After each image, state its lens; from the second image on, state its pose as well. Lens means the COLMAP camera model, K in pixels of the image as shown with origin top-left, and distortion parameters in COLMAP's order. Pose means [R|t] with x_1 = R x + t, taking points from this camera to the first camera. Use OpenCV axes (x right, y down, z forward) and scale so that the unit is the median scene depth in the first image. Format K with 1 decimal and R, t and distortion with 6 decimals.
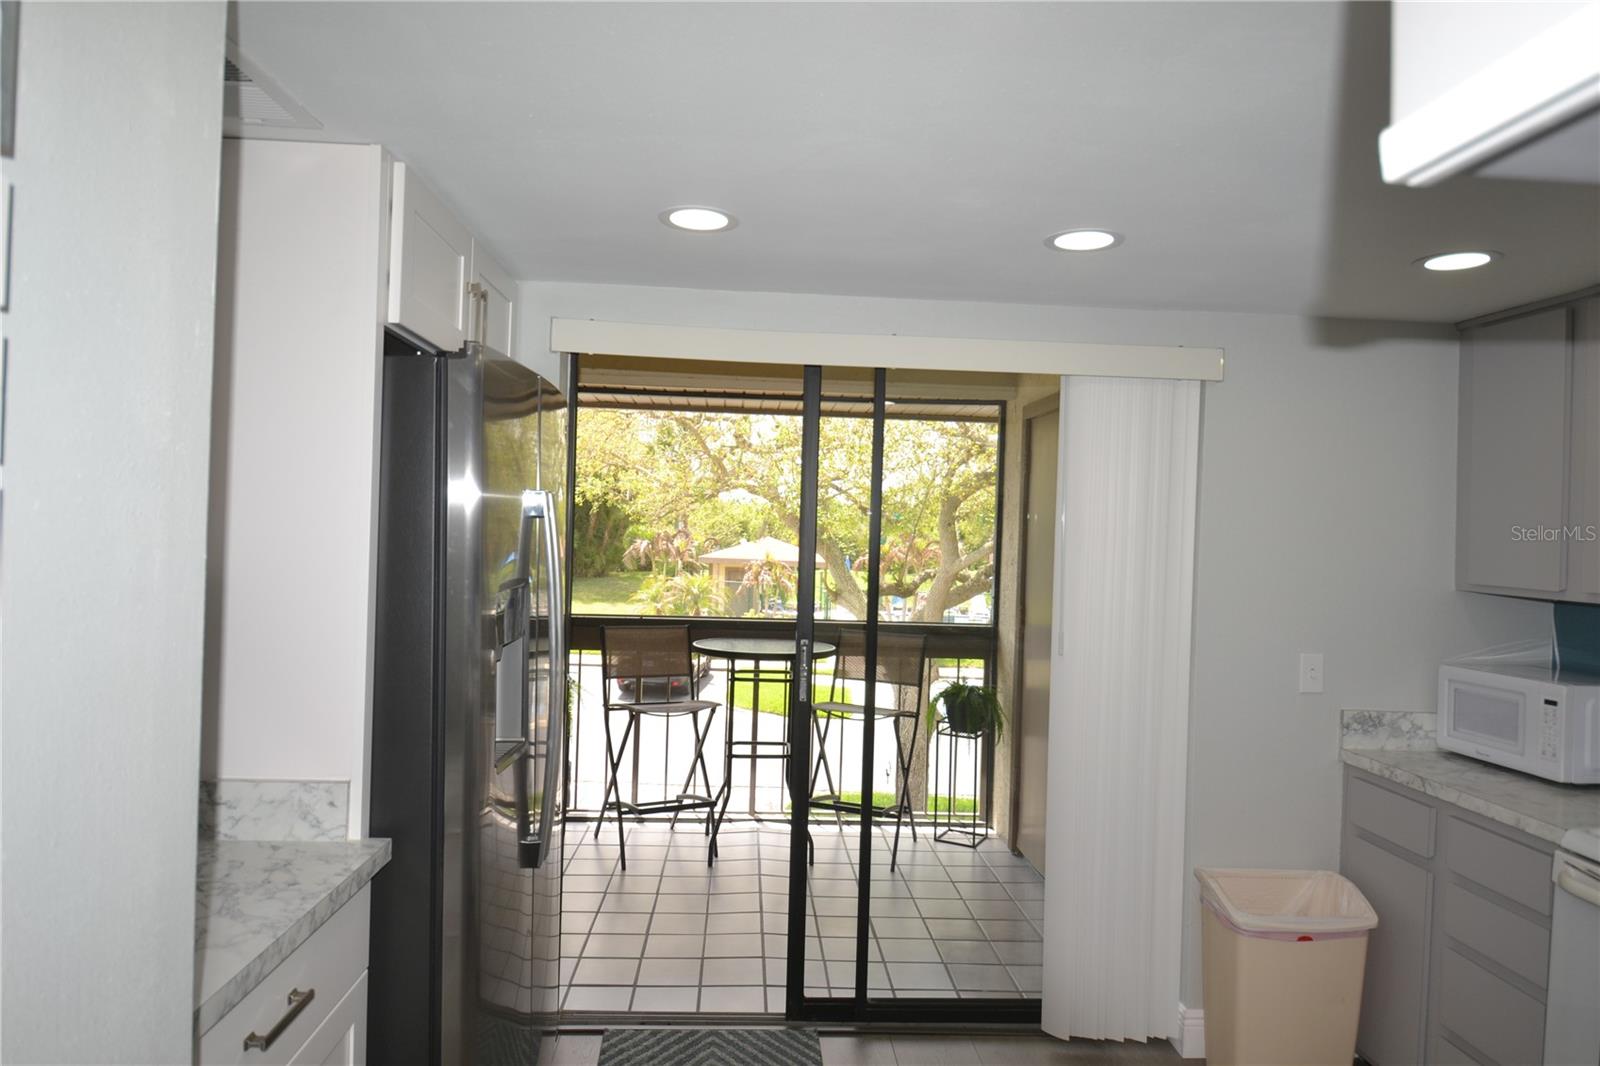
lens RADIAL K [[993.8, 0, 802.8], [0, 993.8, 539.6], [0, 0, 1]] dist [0.026656, -0.037613]
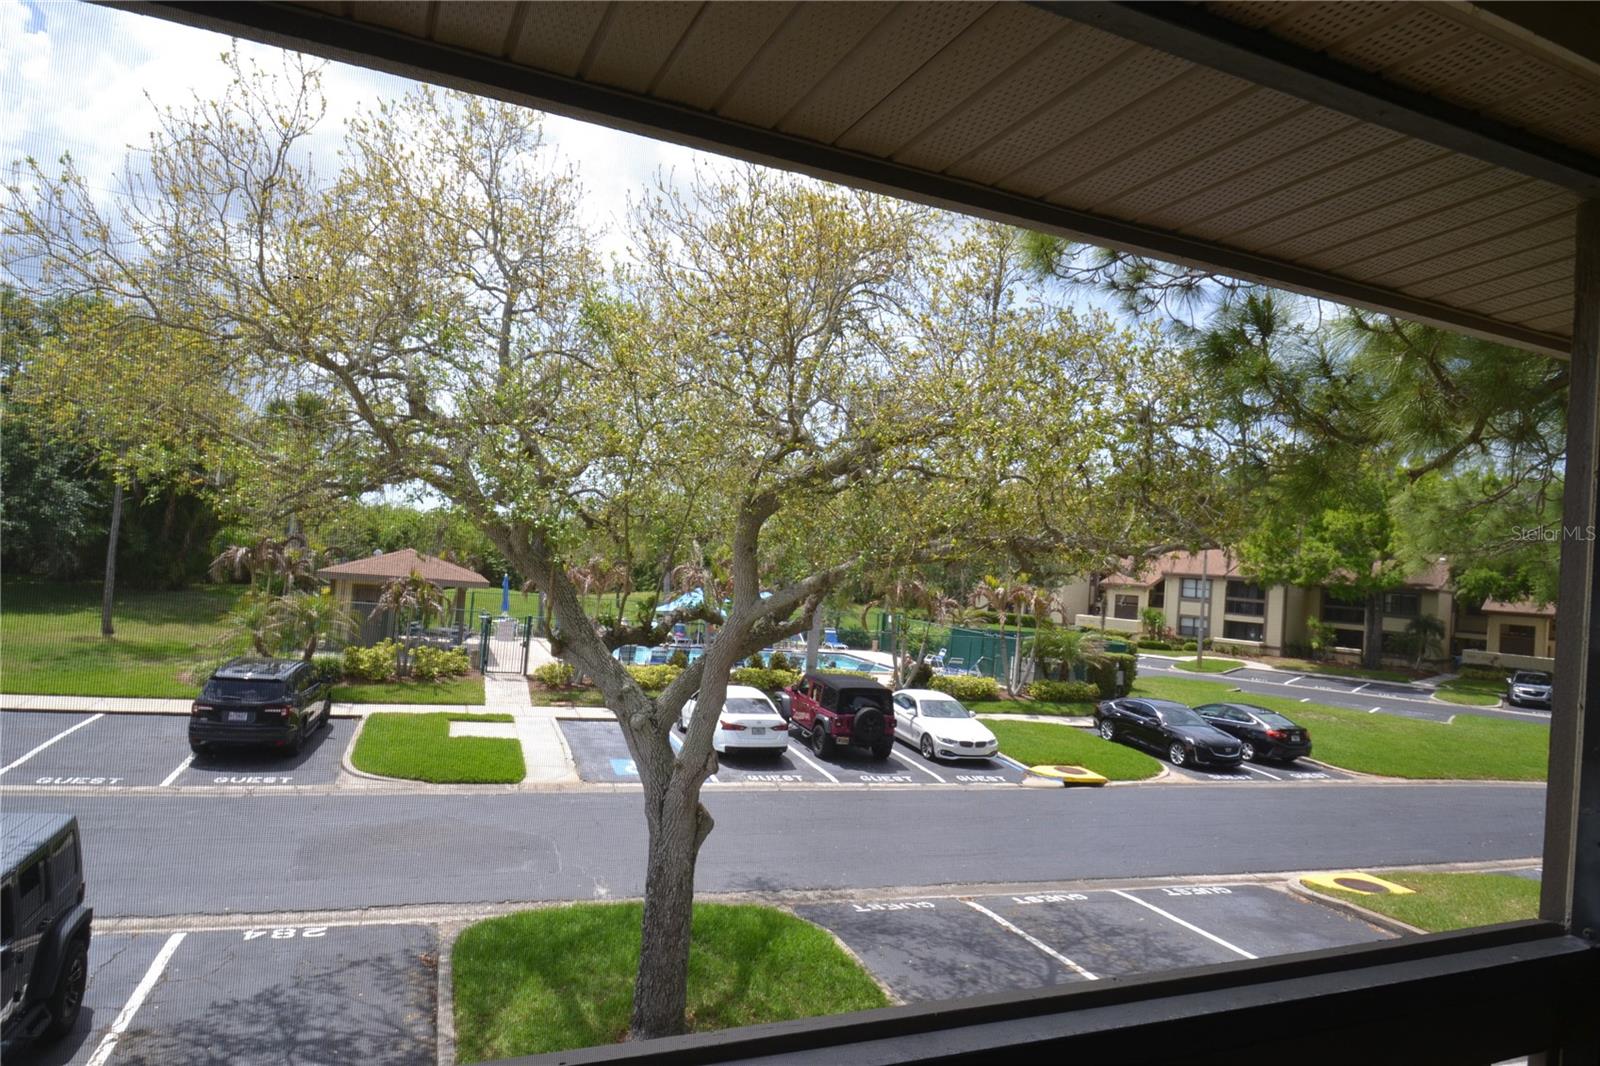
lens RADIAL K [[993.8, 0, 803.5], [0, 993.8, 533.2], [0, 0, 1]] dist [0.026656, -0.037613]
pose [[0.936759, 0.045947, 0.346945, -0.019274], [-0.037280, 0.998804, -0.031620, -0.001974], [-0.347983, 0.016687, 0.937352, 0.114359]]
